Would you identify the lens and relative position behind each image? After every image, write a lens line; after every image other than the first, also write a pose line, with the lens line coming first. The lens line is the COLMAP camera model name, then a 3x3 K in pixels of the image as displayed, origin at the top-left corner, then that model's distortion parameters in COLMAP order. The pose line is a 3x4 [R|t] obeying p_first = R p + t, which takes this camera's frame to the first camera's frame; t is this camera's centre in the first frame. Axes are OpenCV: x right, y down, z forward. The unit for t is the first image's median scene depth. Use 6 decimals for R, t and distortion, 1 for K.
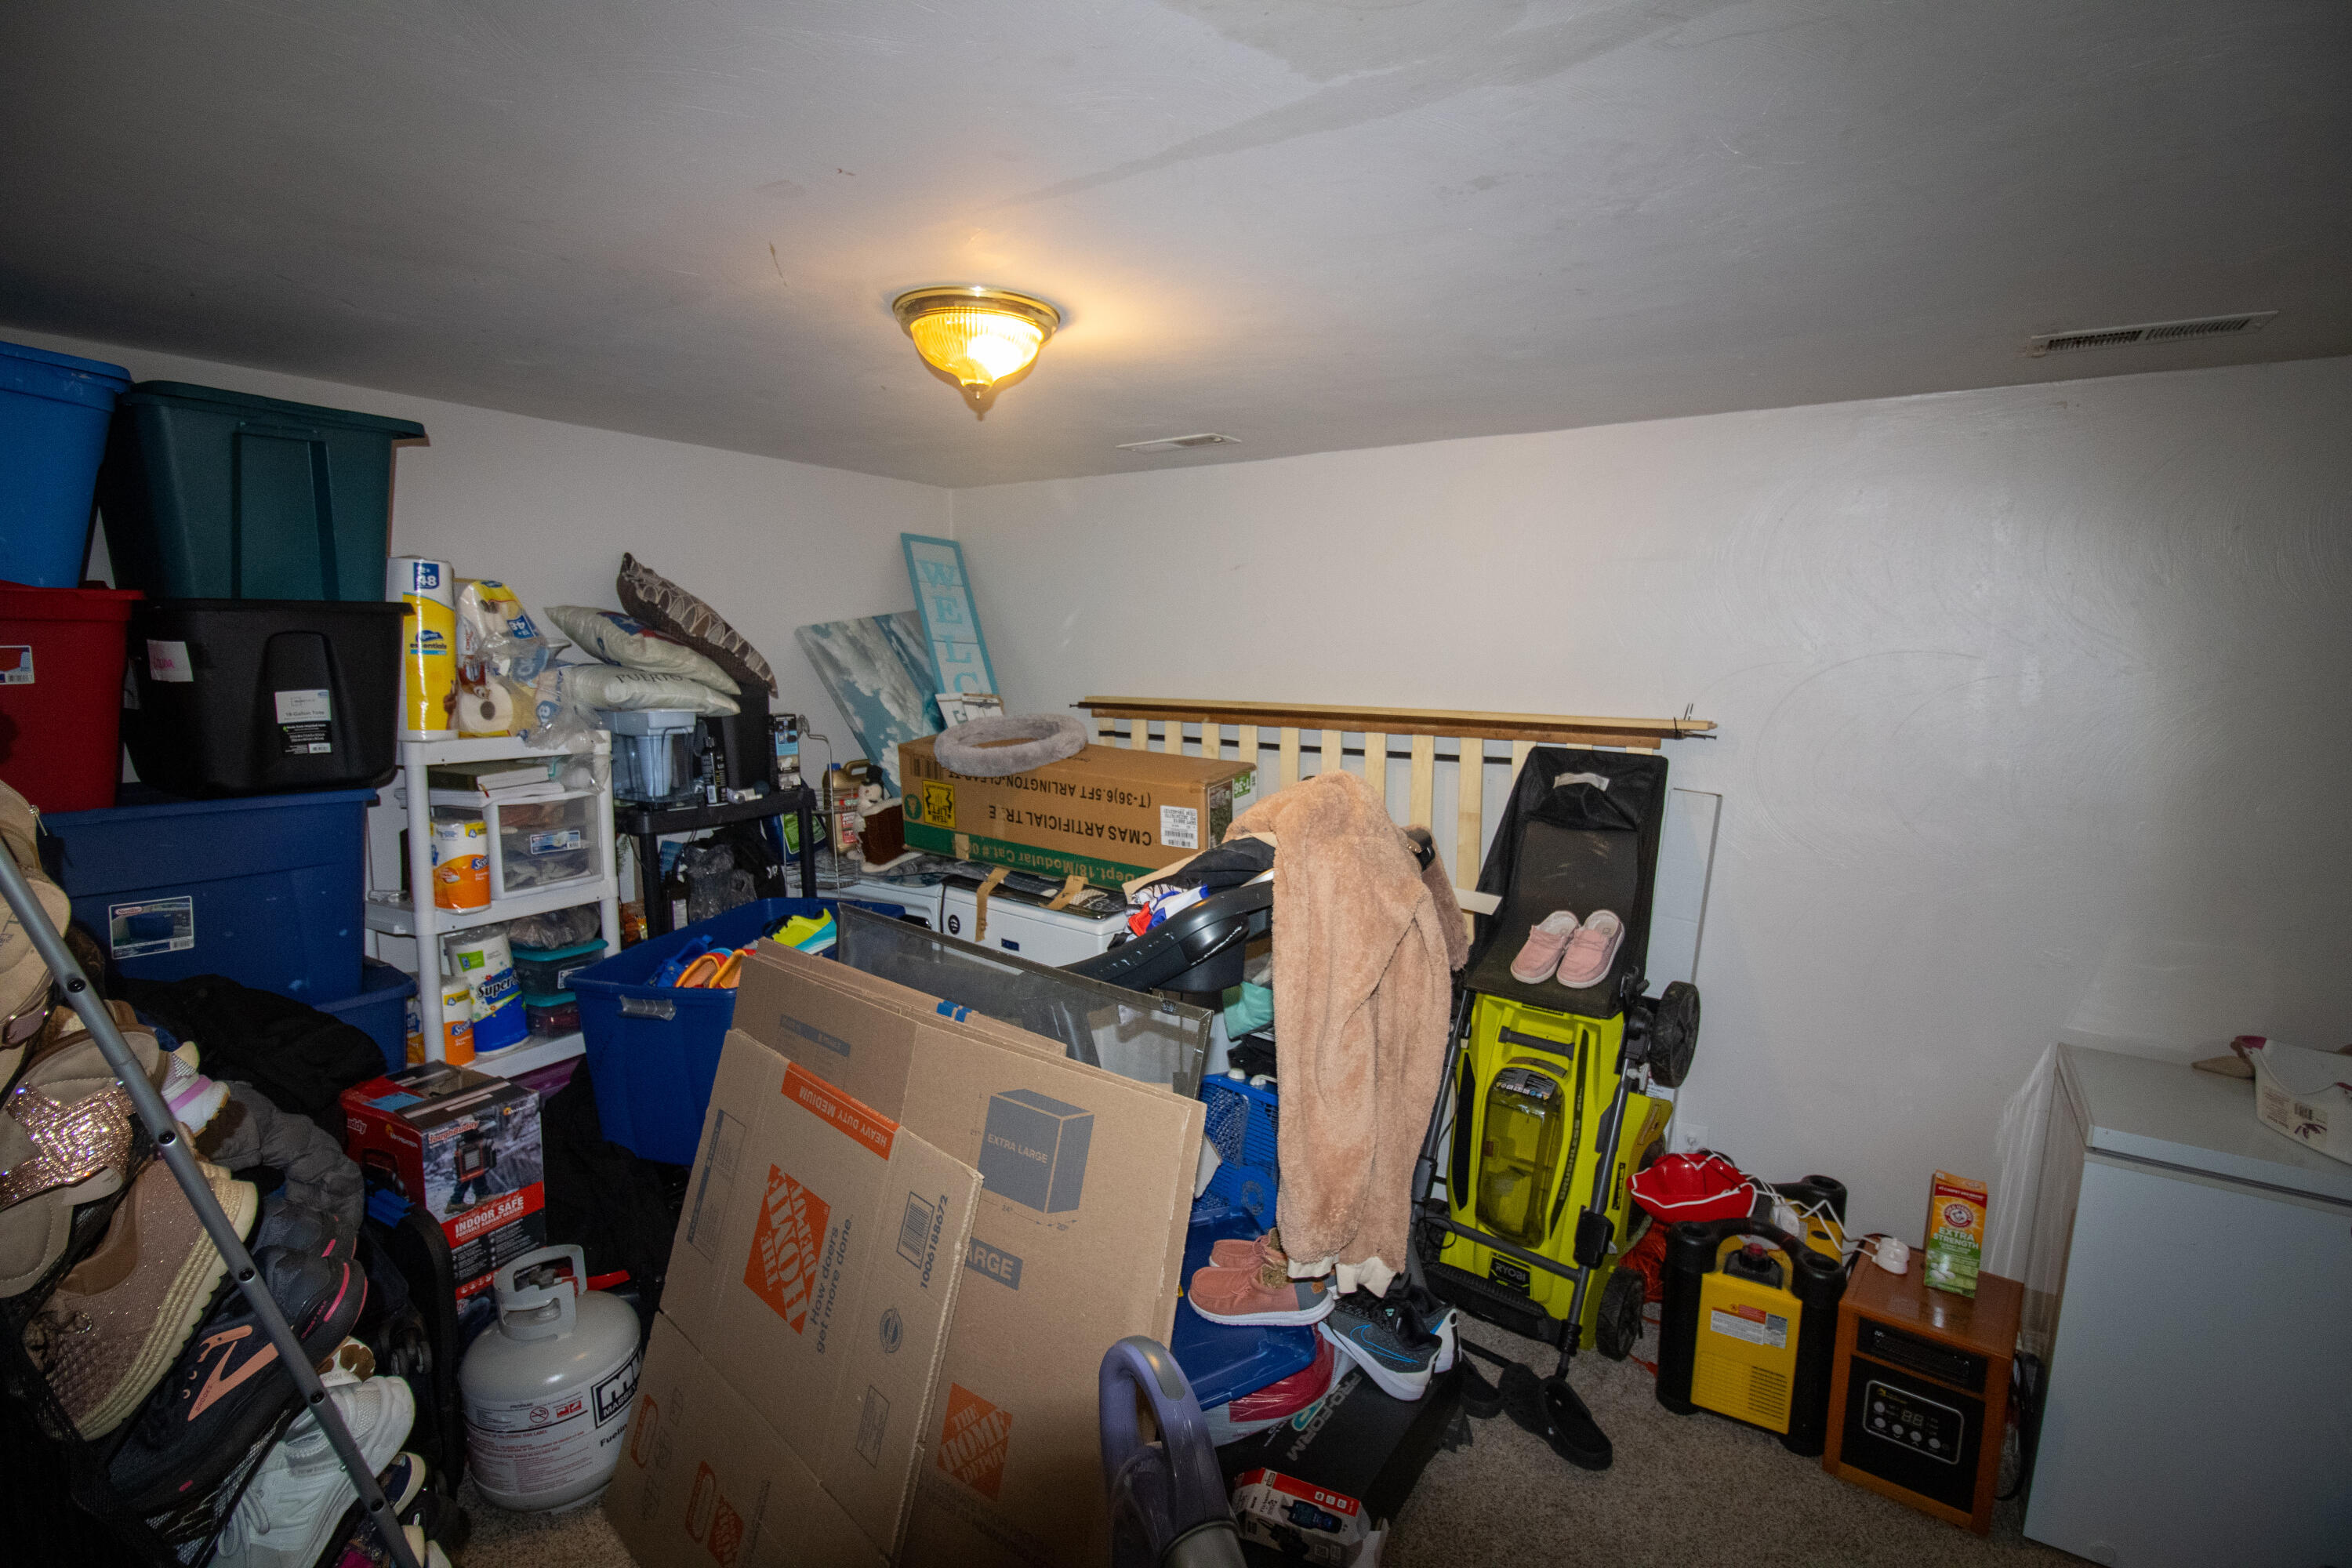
lens RADIAL K [[1103.7, 0, 1186.9], [0, 1103.7, 784.2], [0, 0, 1]] dist [-0.004422, -0.001000]
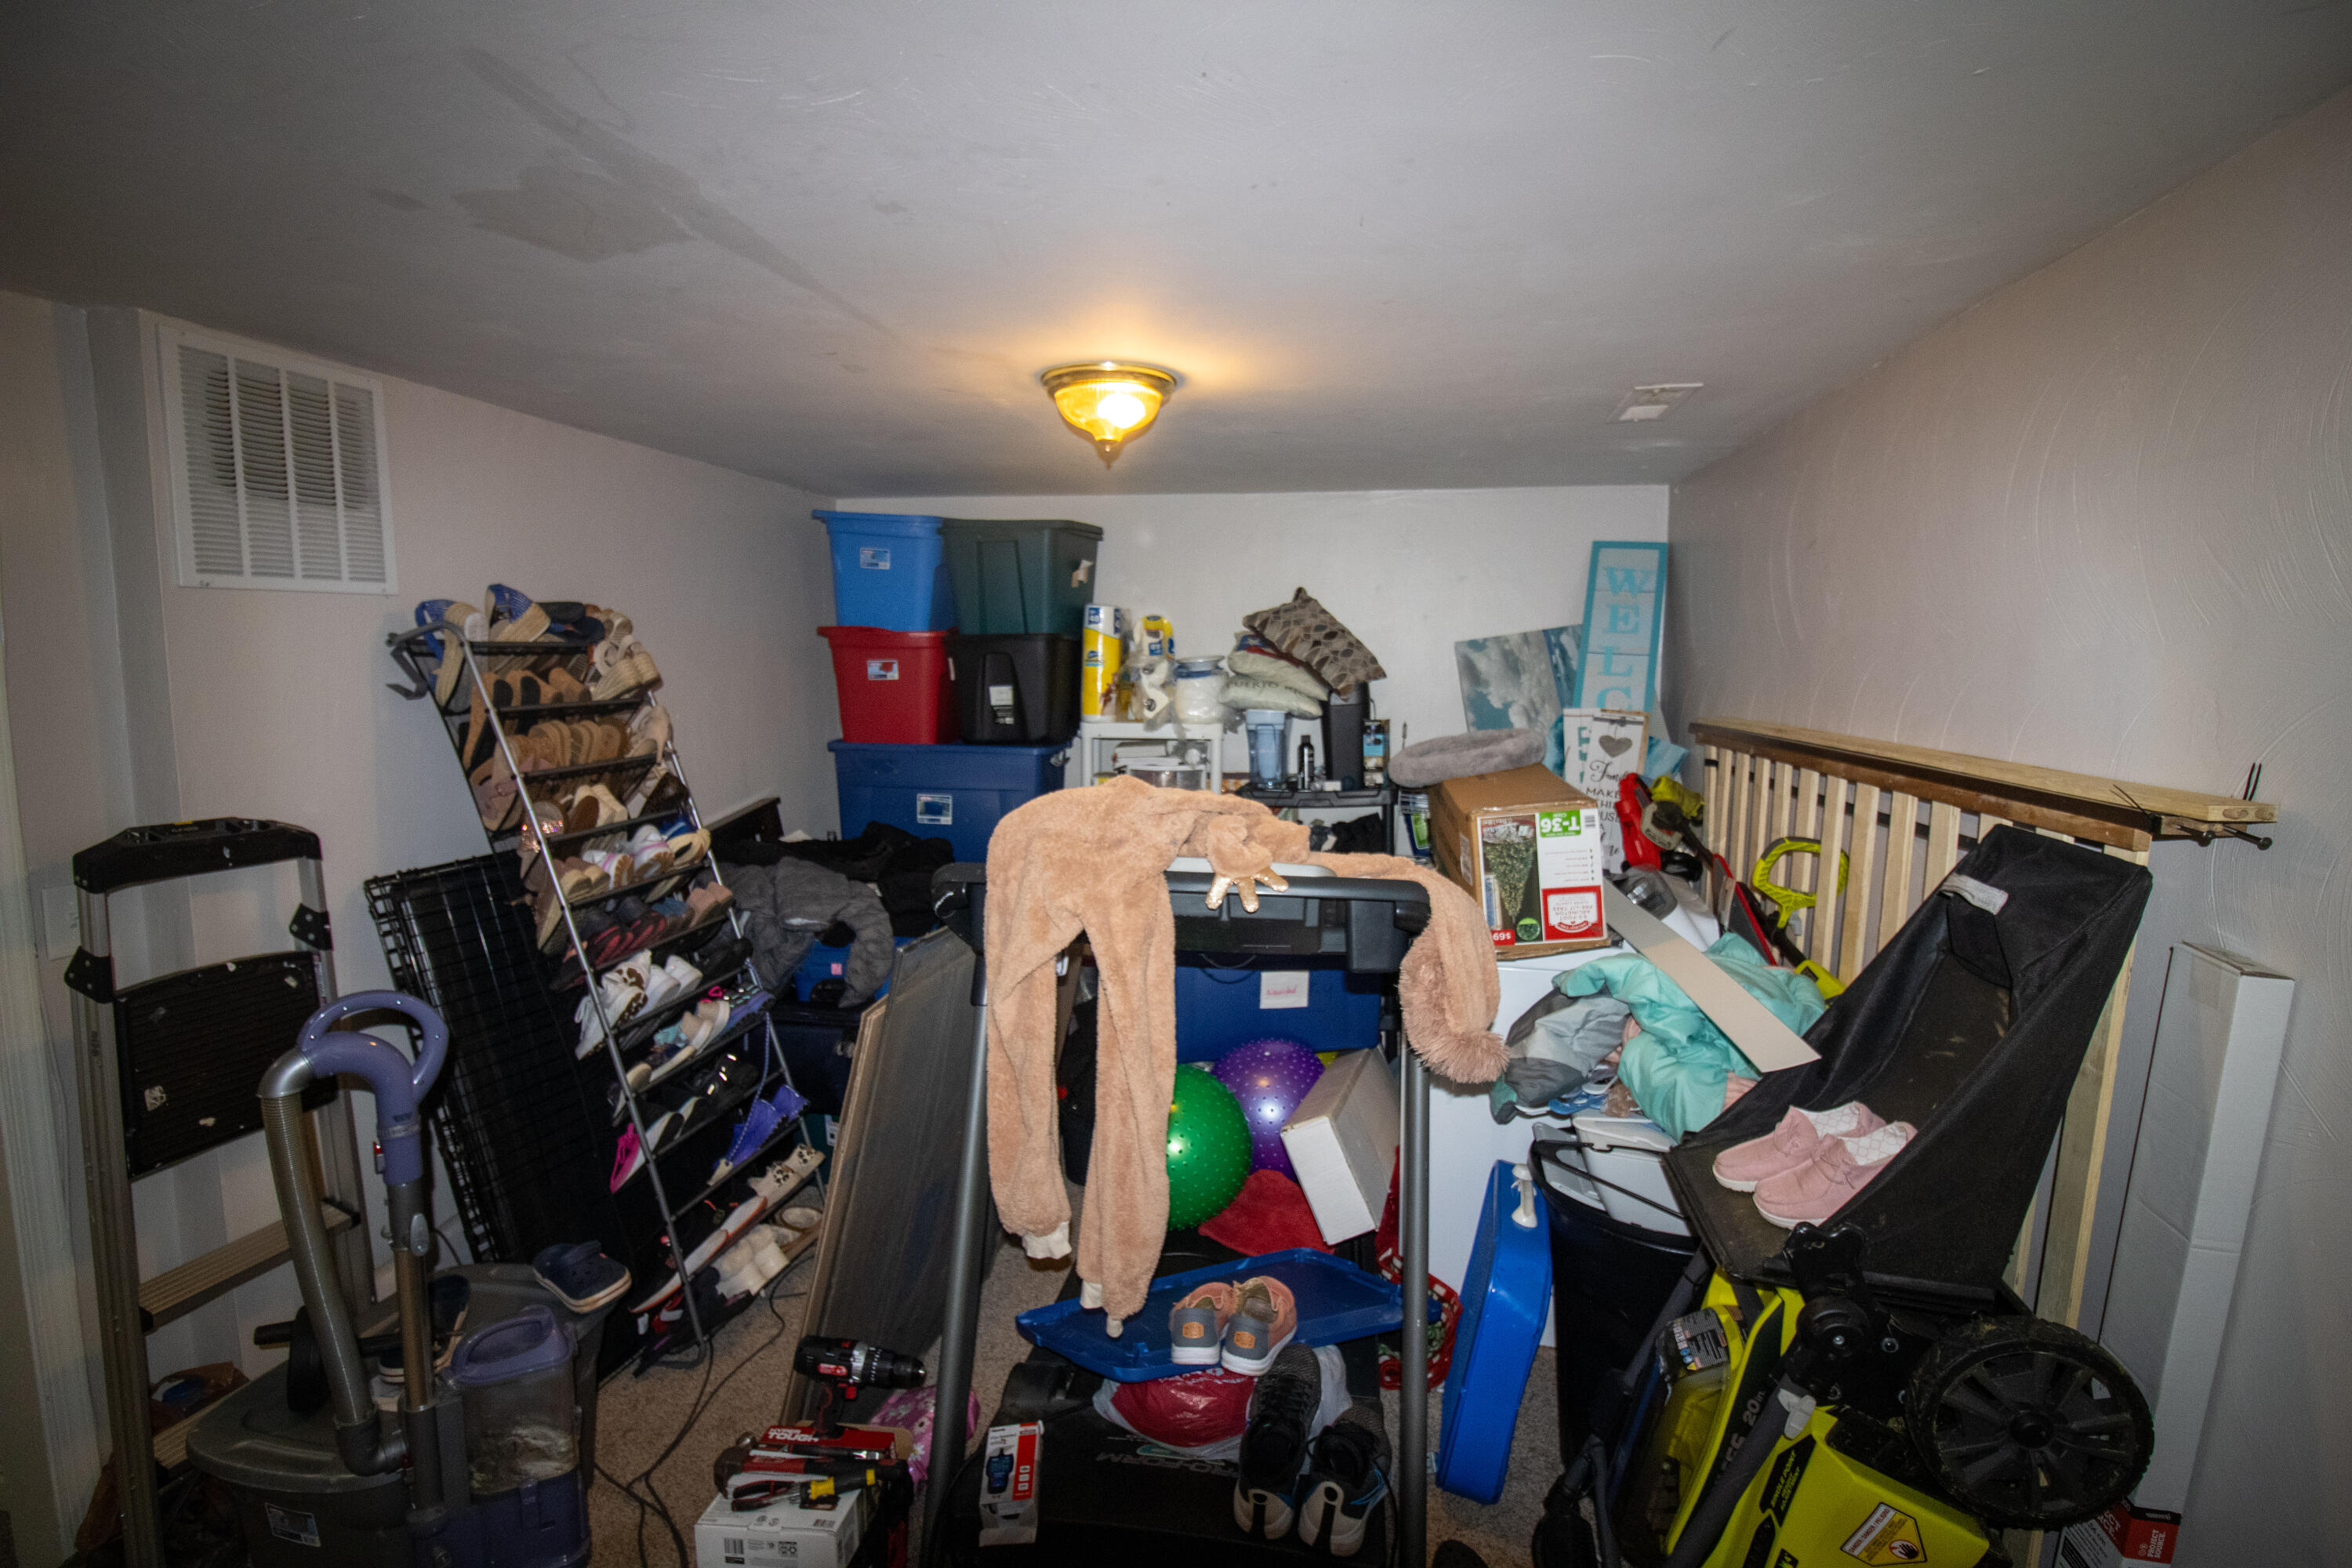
lens RADIAL K [[1103.7, 0, 1187.9], [0, 1103.7, 788.4], [0, 0, 1]] dist [-0.004422, -0.001000]
pose [[0.413079, 0.094593, -0.905769, 0.639345], [-0.109451, 0.992538, 0.053739, -0.036856], [0.904094, 0.076938, 0.420350, 0.393914]]
